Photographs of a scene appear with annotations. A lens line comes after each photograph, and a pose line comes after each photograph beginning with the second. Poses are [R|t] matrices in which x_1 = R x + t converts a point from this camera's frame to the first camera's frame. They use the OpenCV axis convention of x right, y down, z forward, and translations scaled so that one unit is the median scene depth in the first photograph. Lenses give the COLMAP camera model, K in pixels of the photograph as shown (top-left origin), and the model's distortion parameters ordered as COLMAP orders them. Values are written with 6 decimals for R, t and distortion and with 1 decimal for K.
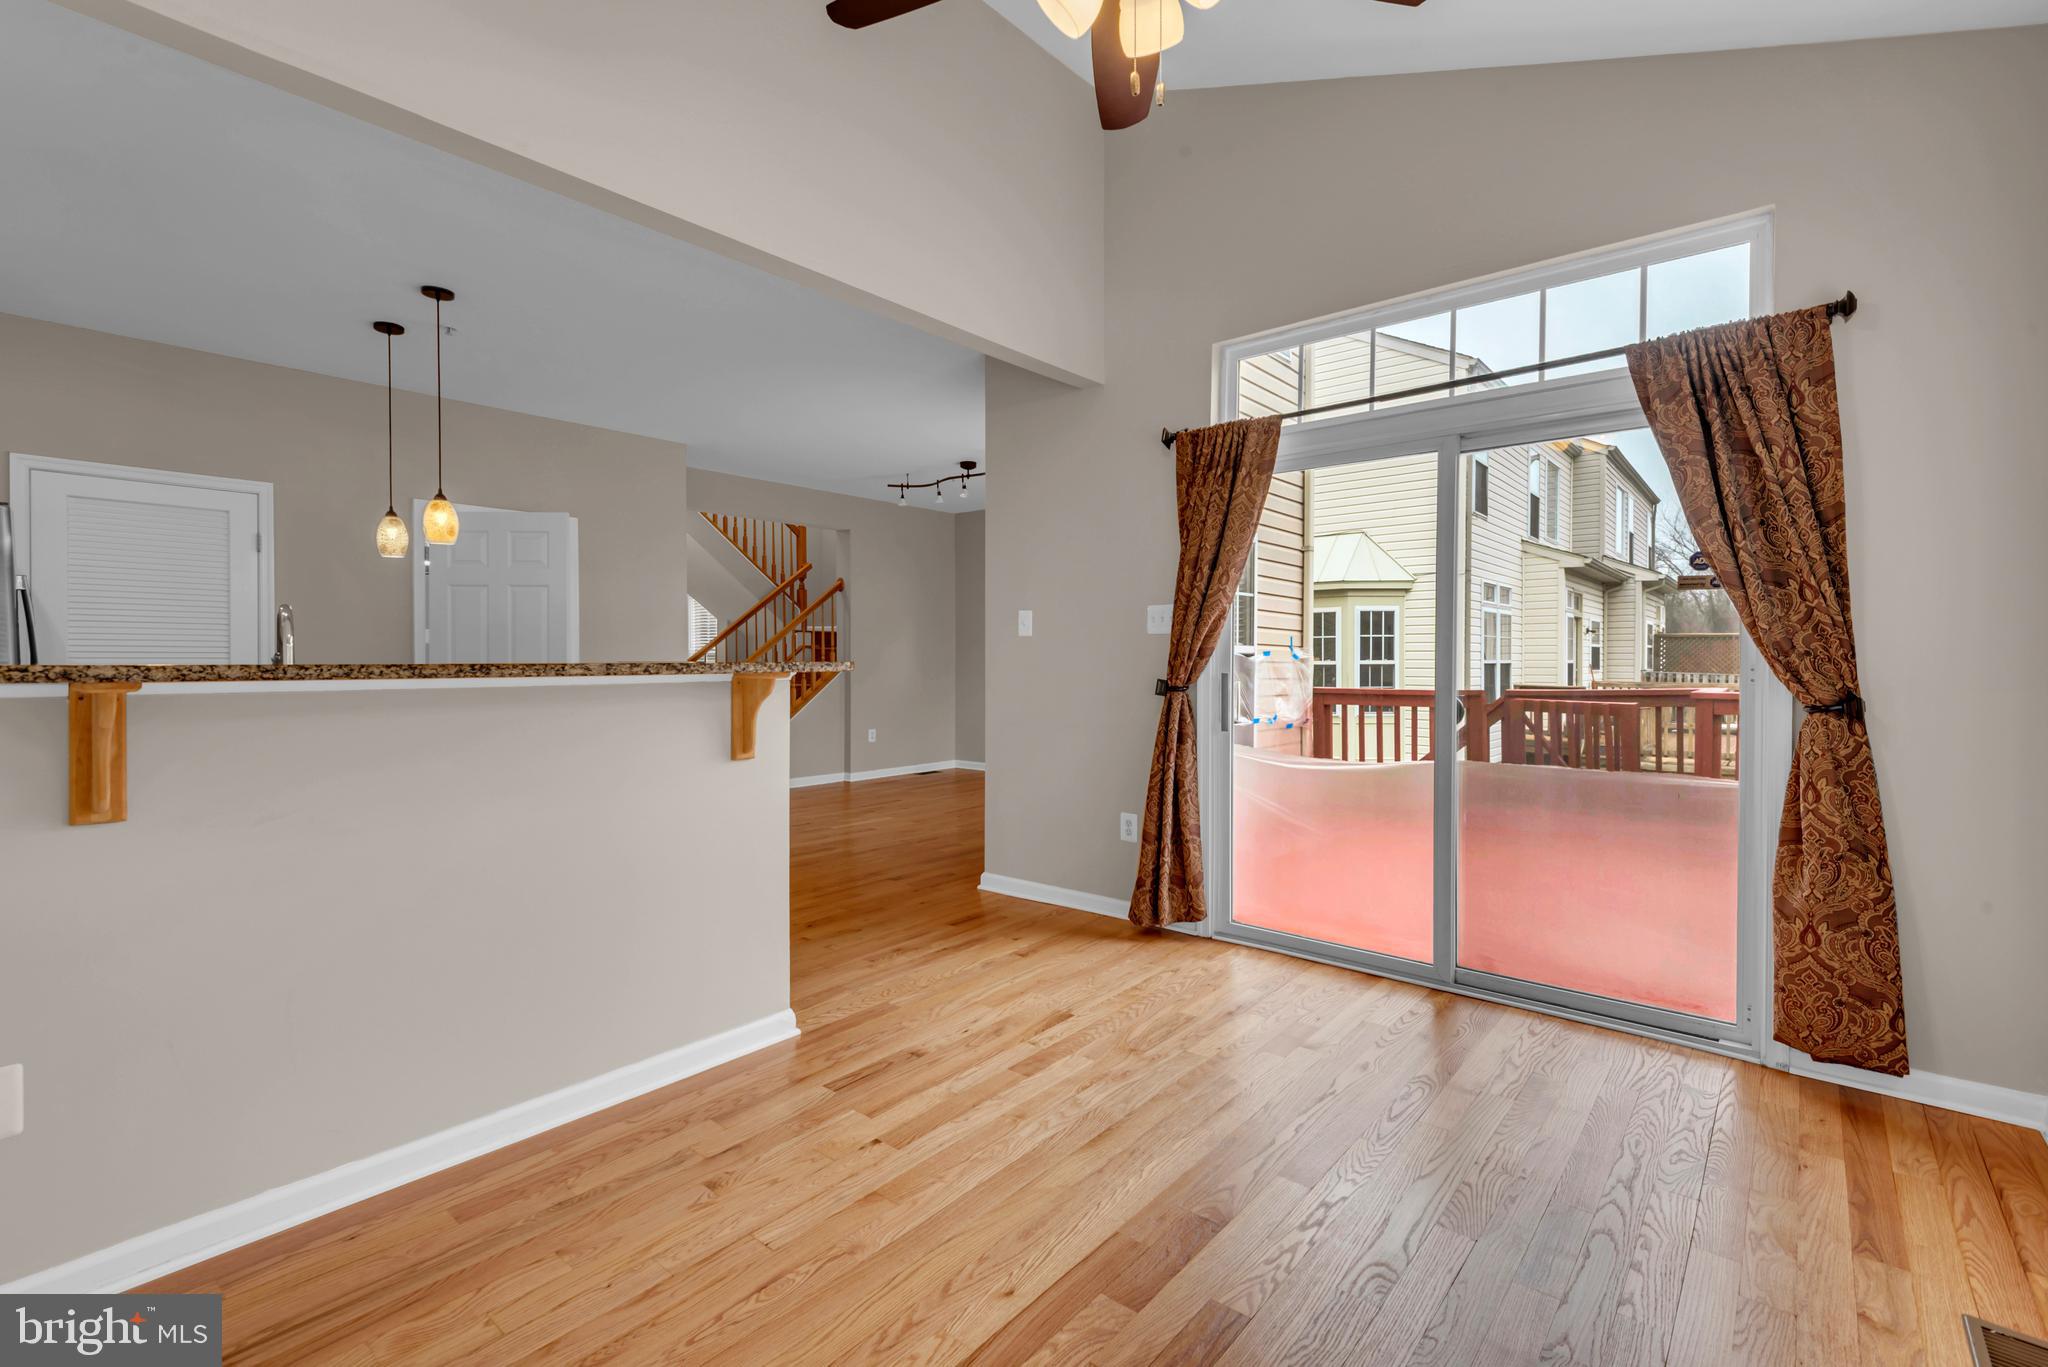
lens RADIAL K [[935.4, 0, 1028.0], [0, 935.4, 664.2], [0, 0, 1]] dist [0.012782, -0.001001]
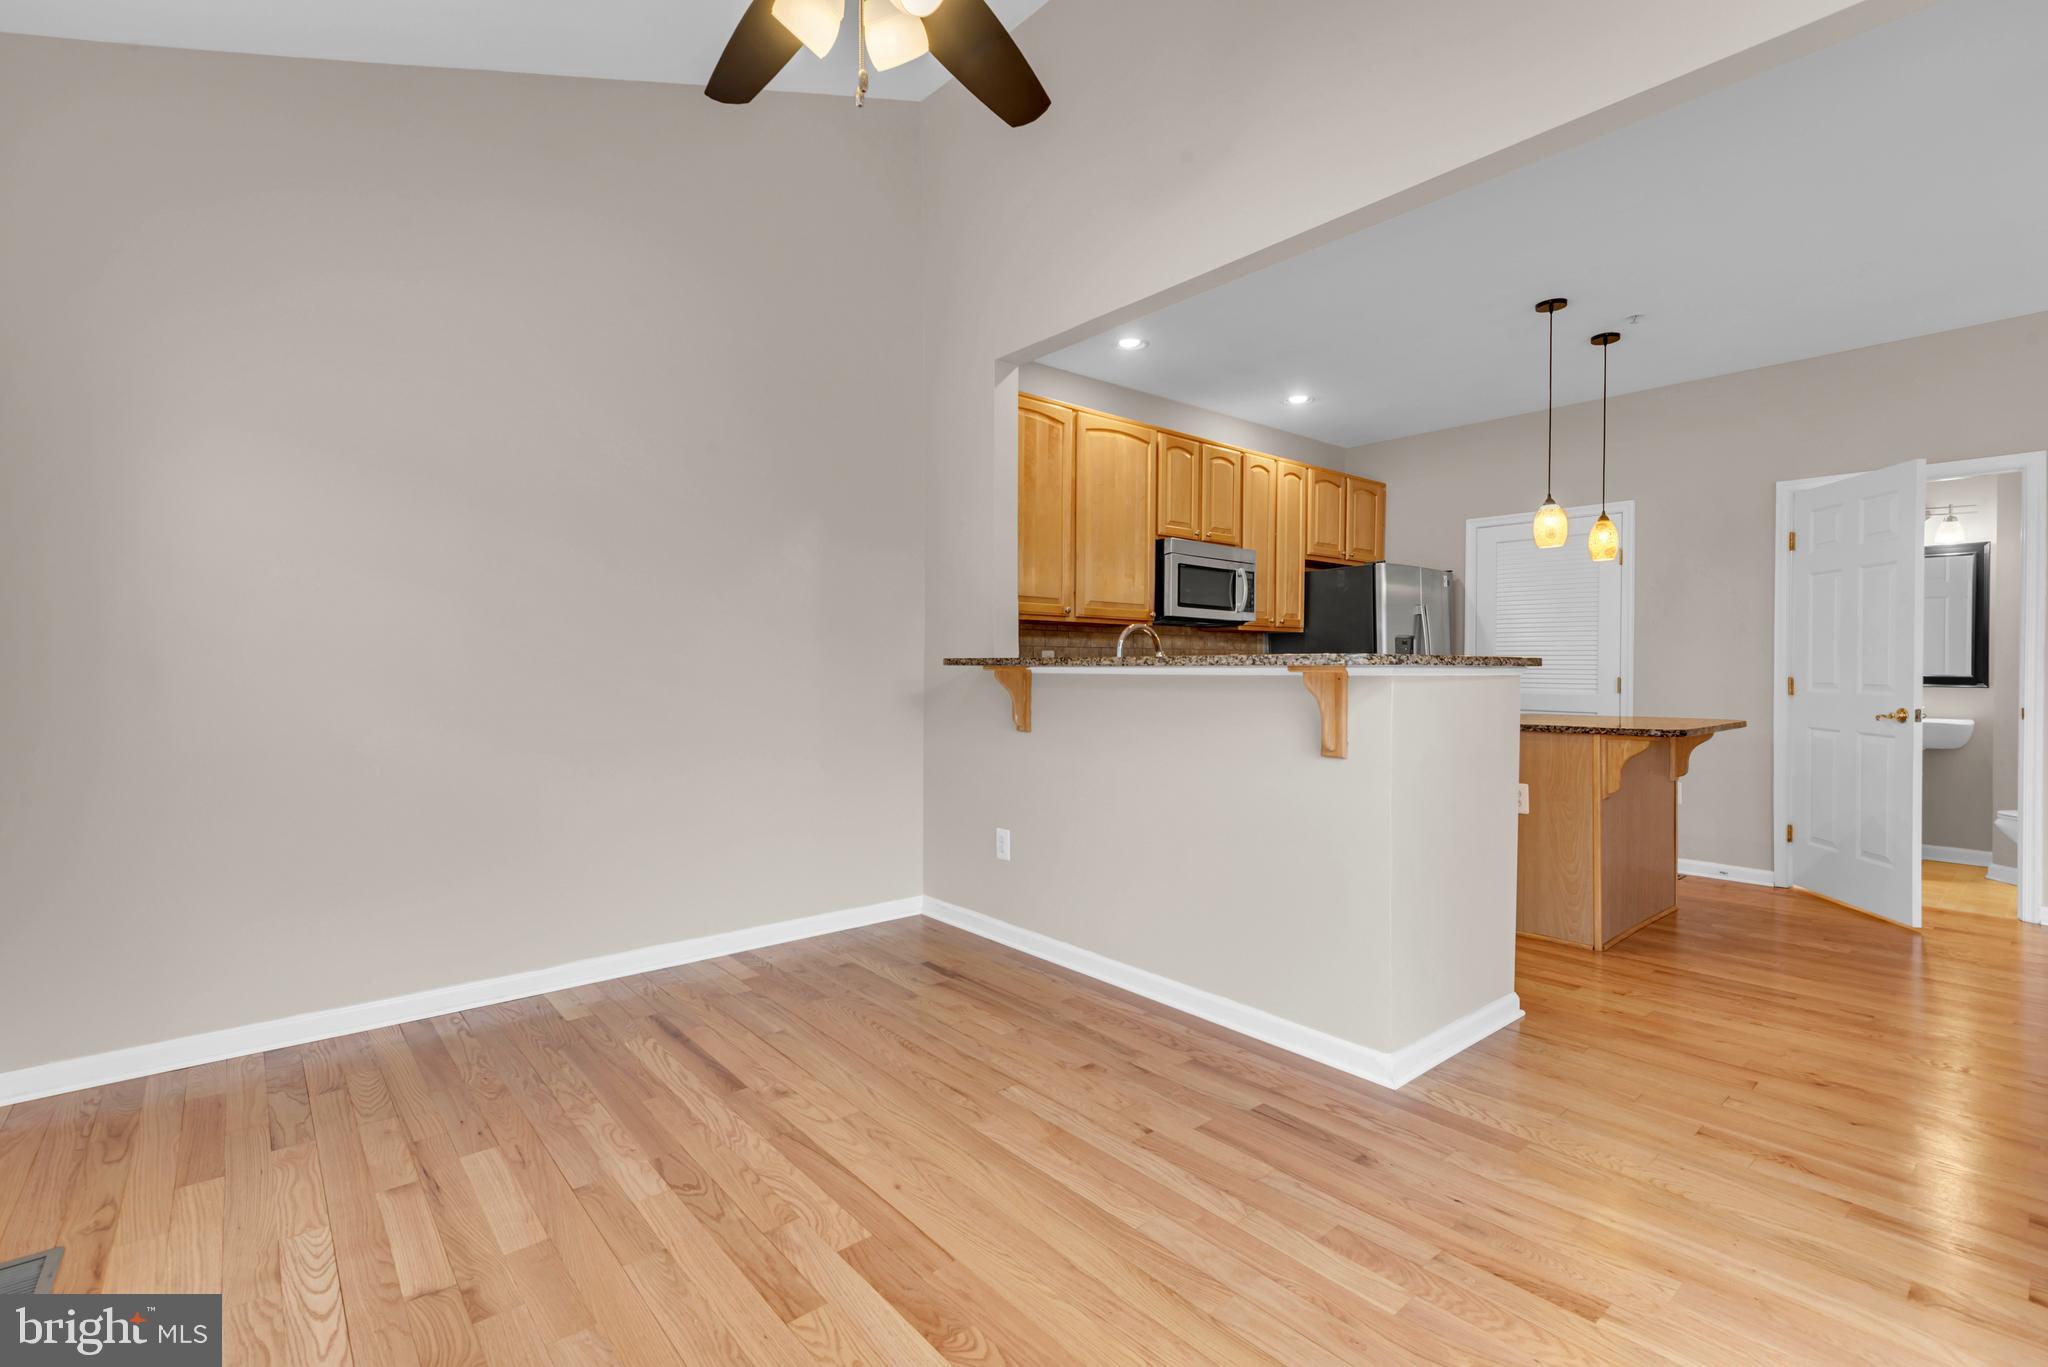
lens RADIAL K [[935.4, 0, 1021.1], [0, 935.4, 674.1], [0, 0, 1]] dist [0.012782, -0.001001]
pose [[-0.179466, 0.012641, -0.983683, 0.634664], [-0.011654, 0.999820, 0.014975, 0.003946], [0.983695, 0.014152, -0.179287, 0.779702]]
